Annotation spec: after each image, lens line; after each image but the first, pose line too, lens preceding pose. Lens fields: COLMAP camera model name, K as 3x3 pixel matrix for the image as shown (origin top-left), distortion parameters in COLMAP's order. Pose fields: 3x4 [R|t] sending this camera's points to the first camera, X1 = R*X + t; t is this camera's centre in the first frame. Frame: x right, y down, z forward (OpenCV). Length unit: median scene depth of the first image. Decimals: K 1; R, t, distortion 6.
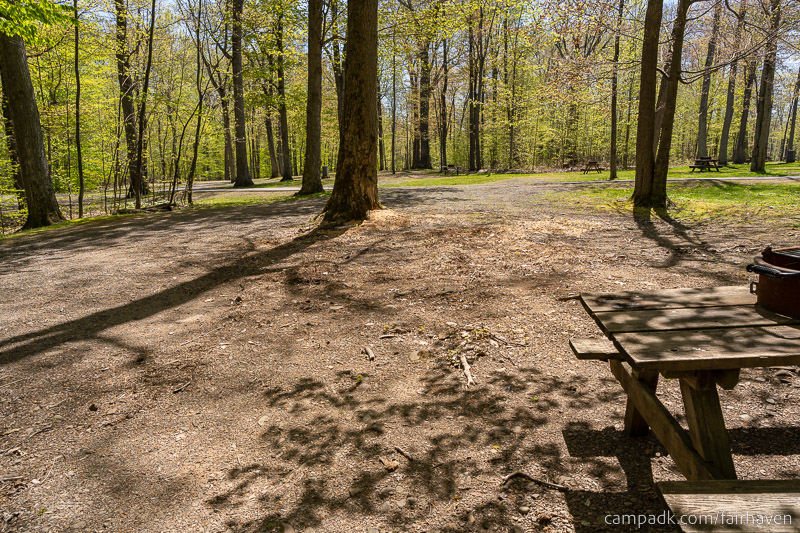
lens RADIAL K [[536.6, 0, 398.9], [0, 536.6, 265.7], [0, 0, 1]] dist [-0.001323, -0.000347]
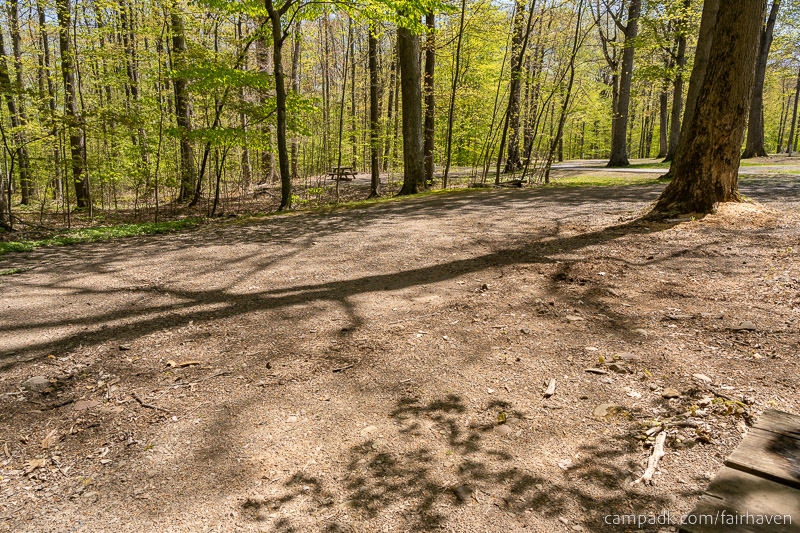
lens RADIAL K [[536.6, 0, 400.5], [0, 536.6, 266.1], [0, 0, 1]] dist [-0.001323, -0.000347]
pose [[0.778836, 0.149693, -0.609103, 0.197651], [-0.125366, 0.988660, 0.082672, -0.041925], [0.614571, 0.011973, 0.788770, 0.226575]]
